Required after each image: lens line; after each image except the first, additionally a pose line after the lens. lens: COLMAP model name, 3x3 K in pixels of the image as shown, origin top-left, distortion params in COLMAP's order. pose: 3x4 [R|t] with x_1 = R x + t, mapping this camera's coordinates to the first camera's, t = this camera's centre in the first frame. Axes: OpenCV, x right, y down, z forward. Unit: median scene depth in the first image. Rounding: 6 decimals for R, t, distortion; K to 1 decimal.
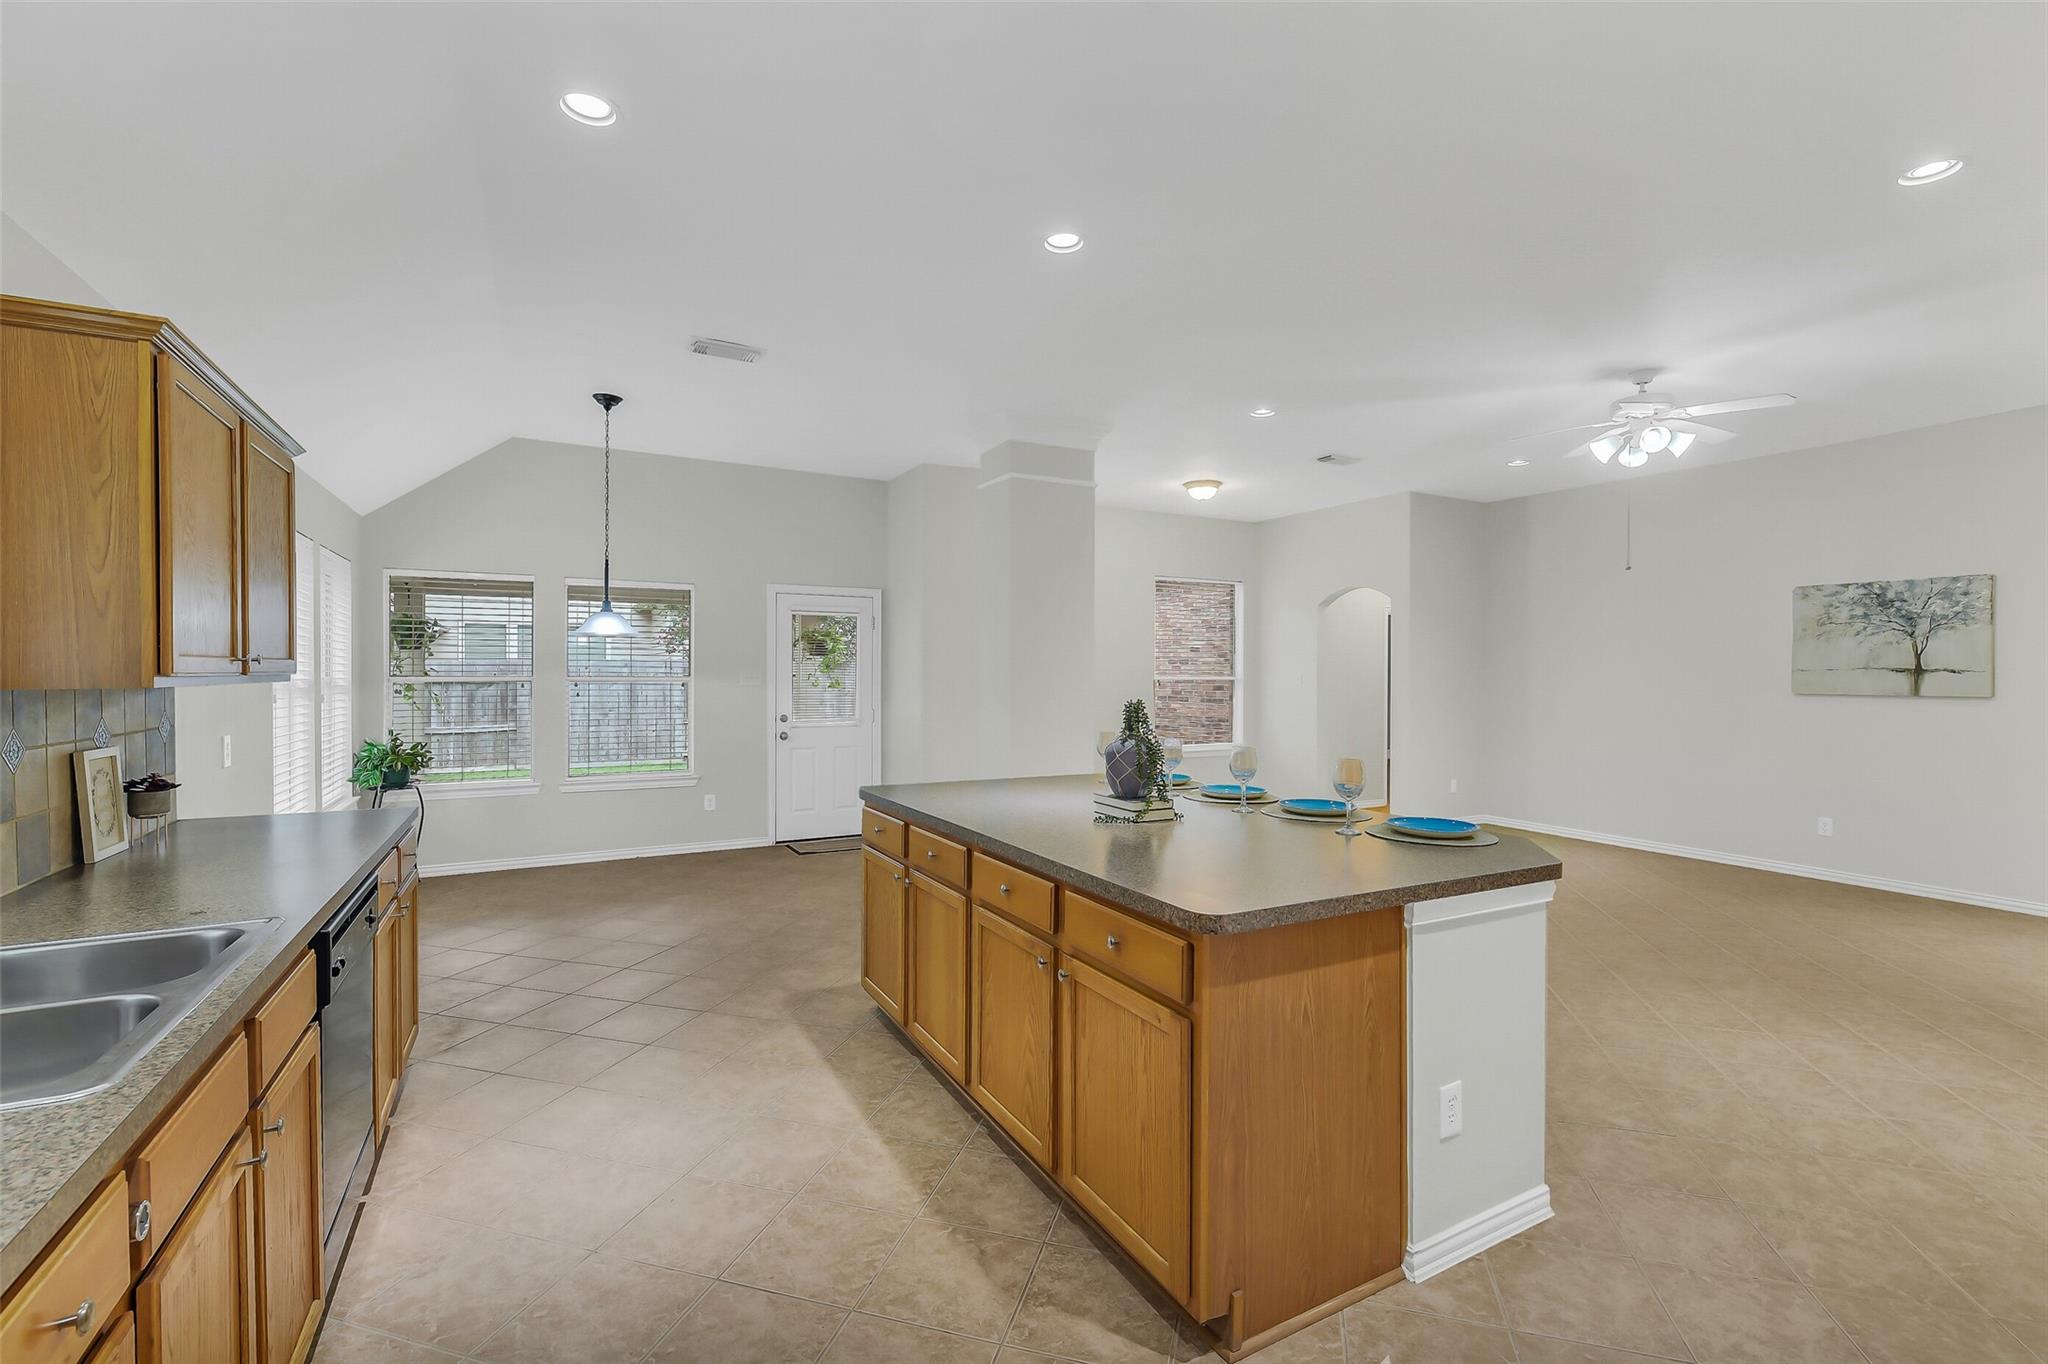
lens RADIAL K [[887.7, 0, 1026.7], [0, 887.7, 681.8], [0, 0, 1]] dist [0.001316, -0.001260]
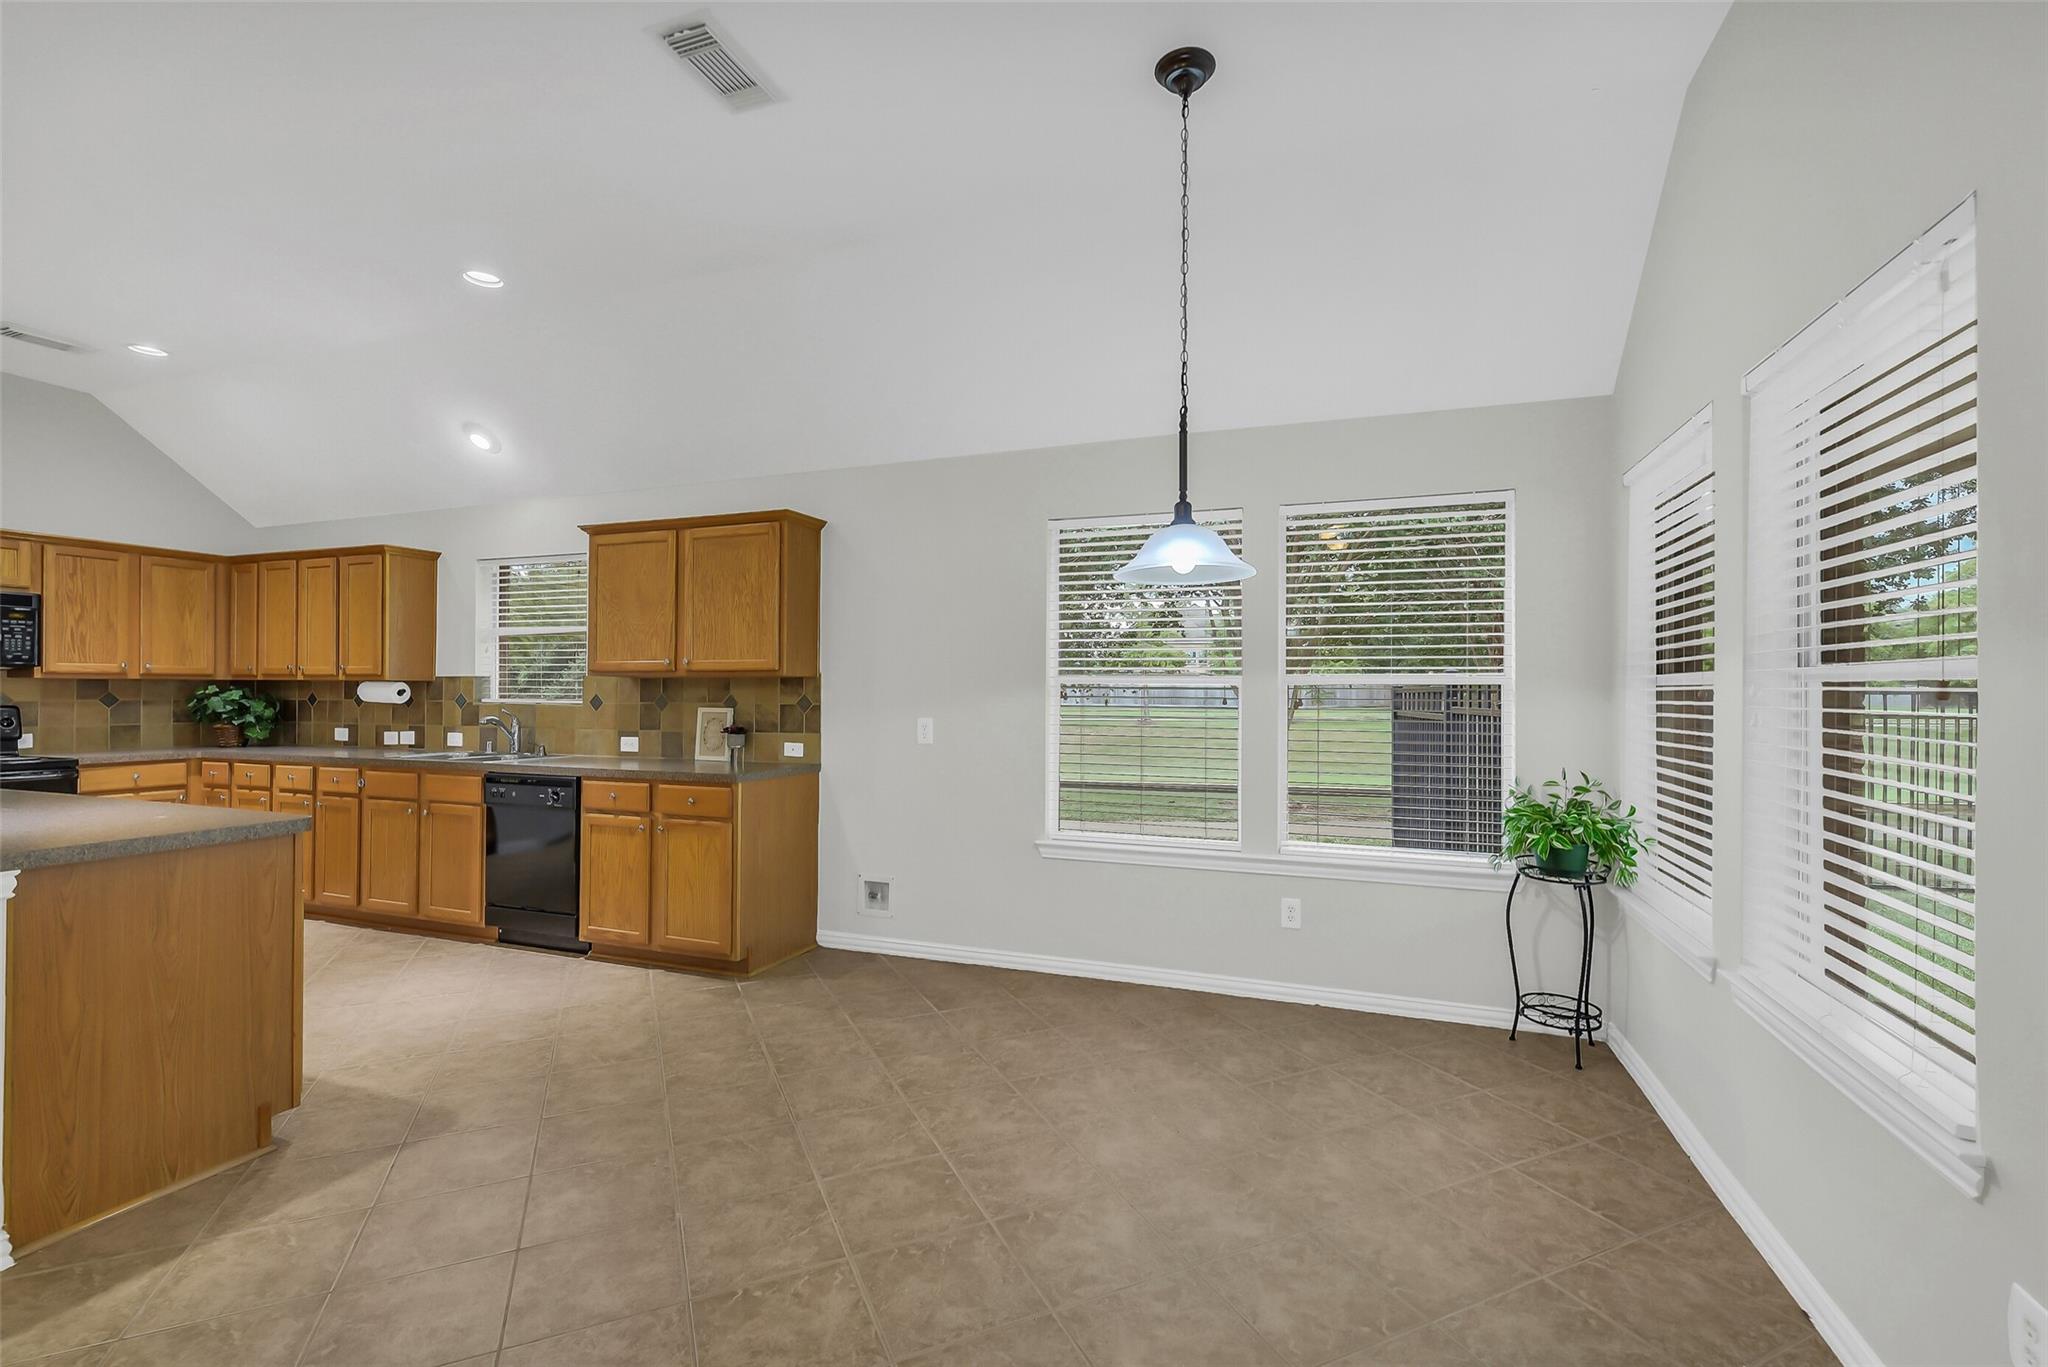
lens RADIAL K [[887.7, 0, 1026.7], [0, 887.7, 683.3], [0, 0, 1]] dist [0.001316, -0.001260]
pose [[-0.754854, -0.012720, -0.655769, -0.098896], [-0.013444, 0.999902, -0.003920, 0.007057], [0.655755, 0.005857, -0.754951, 1.224220]]
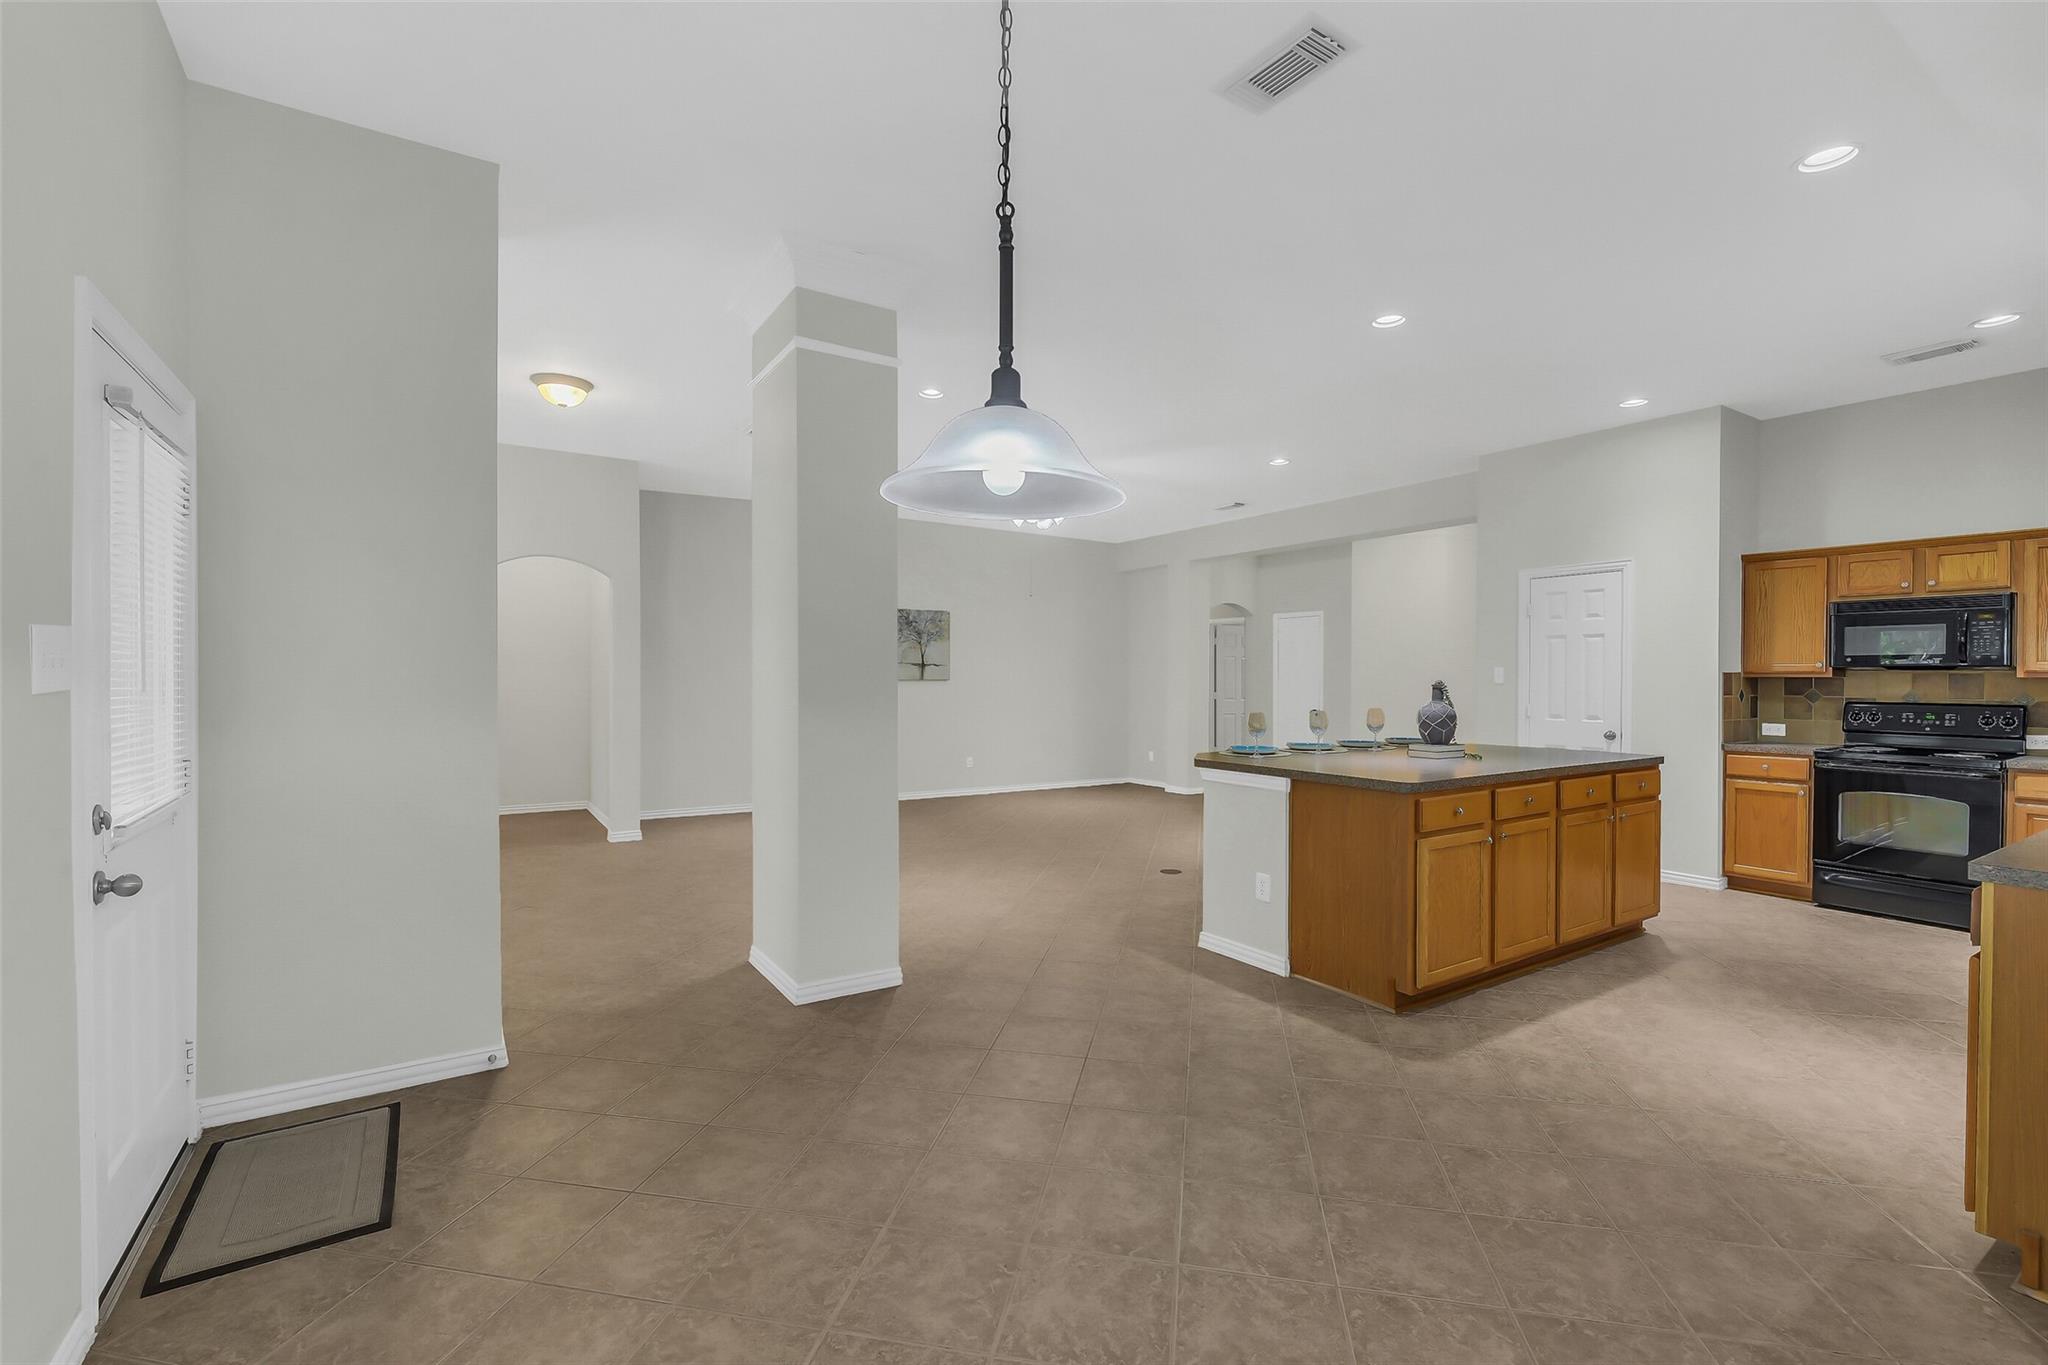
lens RADIAL K [[887.7, 0, 1026.7], [0, 887.7, 682.3], [0, 0, 1]] dist [0.001316, -0.001260]
pose [[-0.082733, -0.012392, 0.996495, -0.699259], [0.005182, 0.999904, 0.012865, 0.000288], [-0.996558, 0.006228, -0.082661, 0.957132]]
